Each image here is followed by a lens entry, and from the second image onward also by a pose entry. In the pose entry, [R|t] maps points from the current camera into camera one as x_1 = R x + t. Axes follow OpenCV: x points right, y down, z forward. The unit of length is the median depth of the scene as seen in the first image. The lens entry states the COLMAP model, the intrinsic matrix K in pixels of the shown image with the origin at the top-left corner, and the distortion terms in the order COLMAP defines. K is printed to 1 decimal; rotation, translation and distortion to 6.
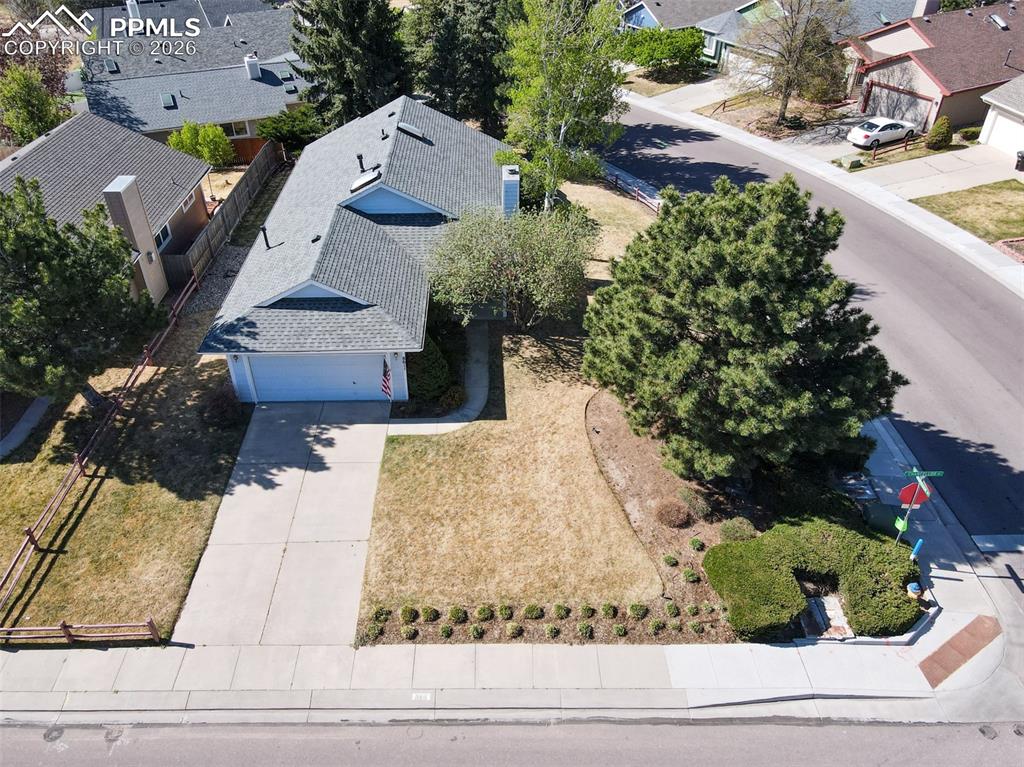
lens RADIAL K [[755.2, 0, 473.5], [0, 755.2, 380.2], [0, 0, 1]] dist [0.012689, 0.006409]
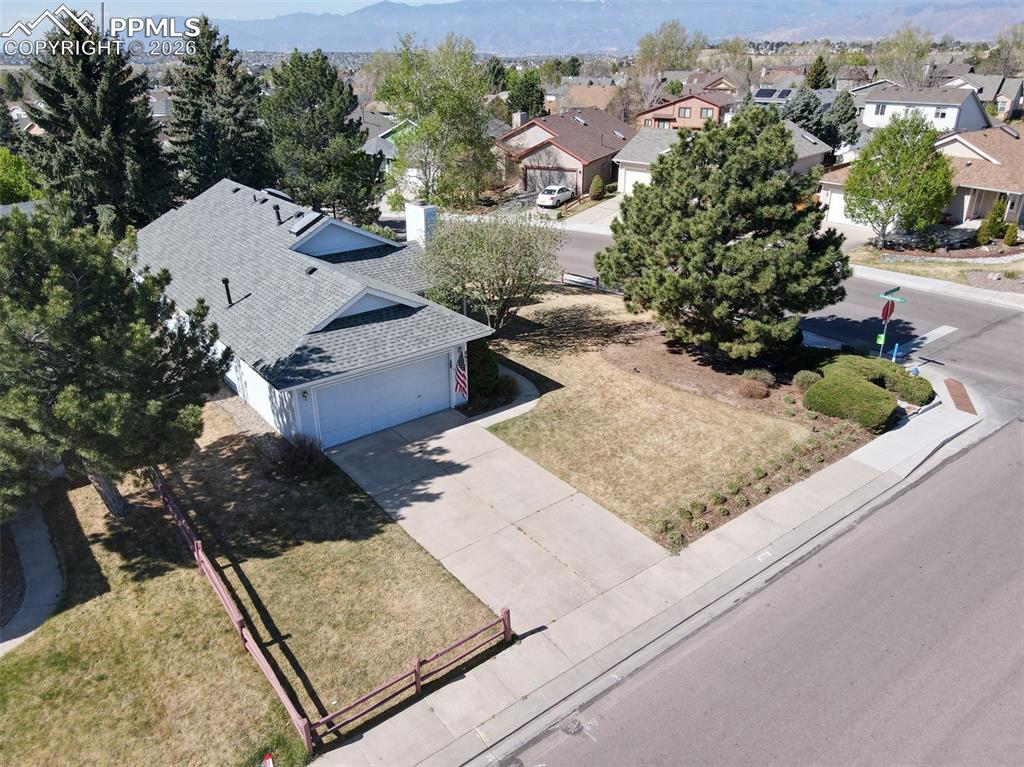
lens RADIAL K [[743.2, 0, 512.0], [0, 743.2, 383.5], [0, 0, 1]] dist [0.009599, 0.004937]
pose [[0.791048, -0.246391, 0.559942, -0.727262], [0.358986, 0.928103, -0.098758, 0.152338], [-0.495351, 0.279134, 0.822625, 0.234018]]
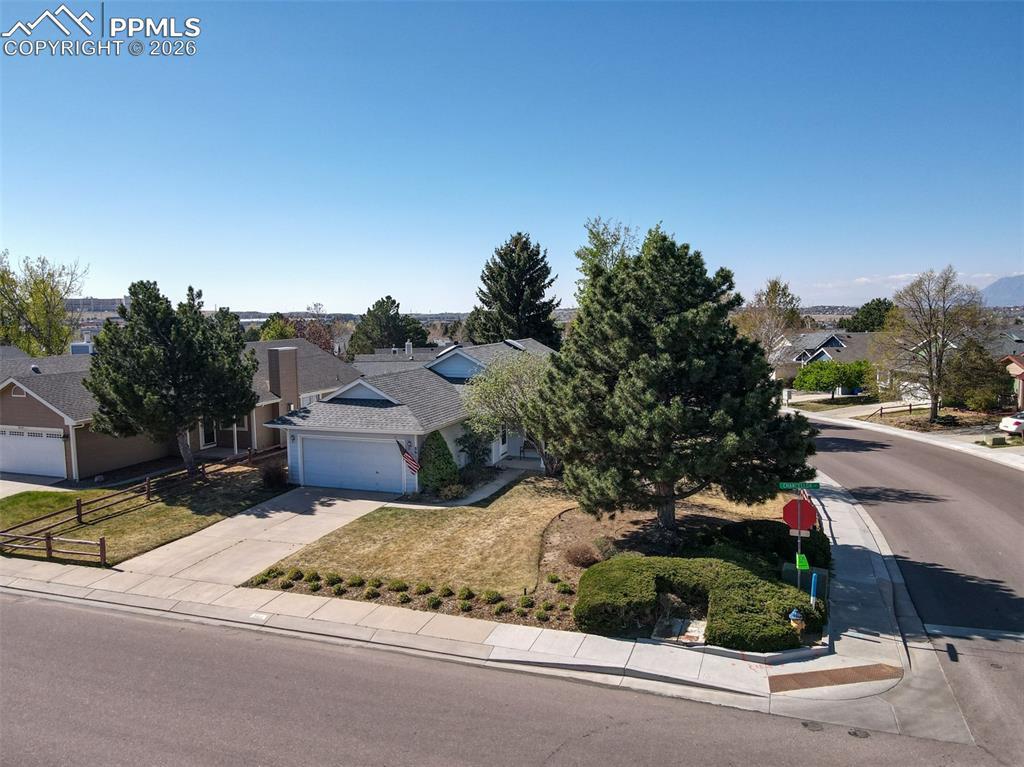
lens RADIAL K [[735.4, 0, 509.3], [0, 735.4, 373.2], [0, 0, 1]] dist [0.004294, 0.008640]
pose [[0.944426, 0.030396, -0.327317, 0.505764], [-0.193209, 0.856902, -0.477901, 0.473314], [0.265952, 0.514583, 0.815153, 0.066521]]
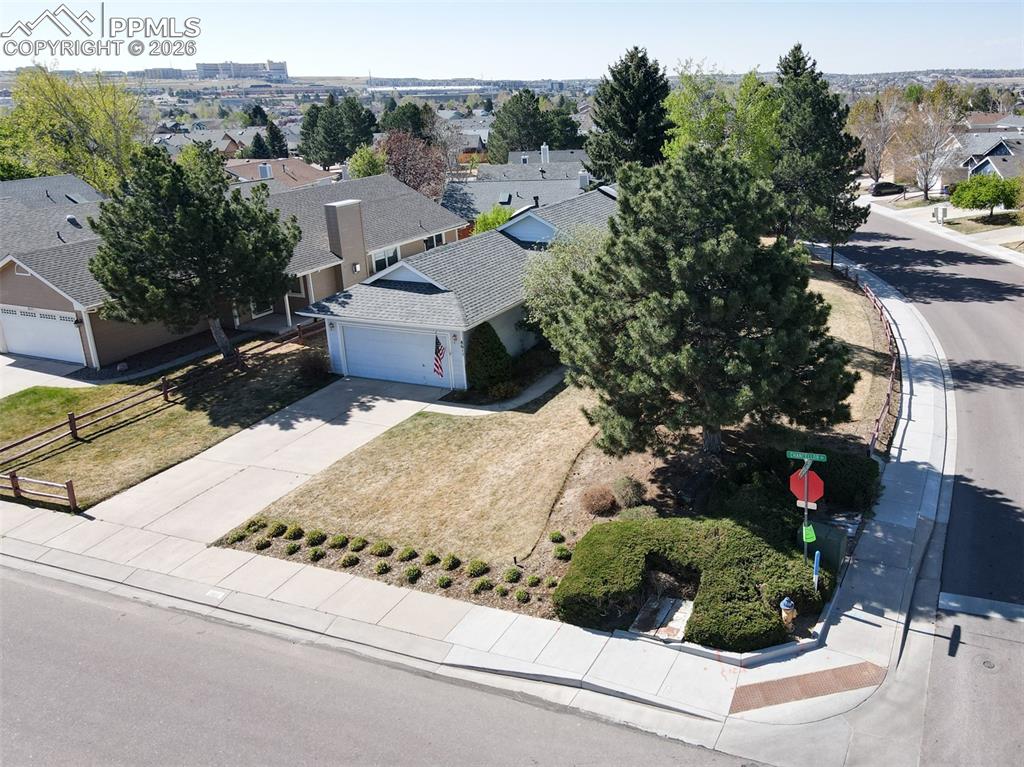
lens RADIAL K [[784.0, 0, 713.4], [0, 784.0, 247.0], [0, 0, 1]] dist [0.002063, 0.005442]
pose [[0.952442, 0.066804, -0.297306, 0.685065], [-0.179230, 0.911871, -0.369281, 0.233342], [0.246436, 0.405005, 0.880477, 0.086234]]
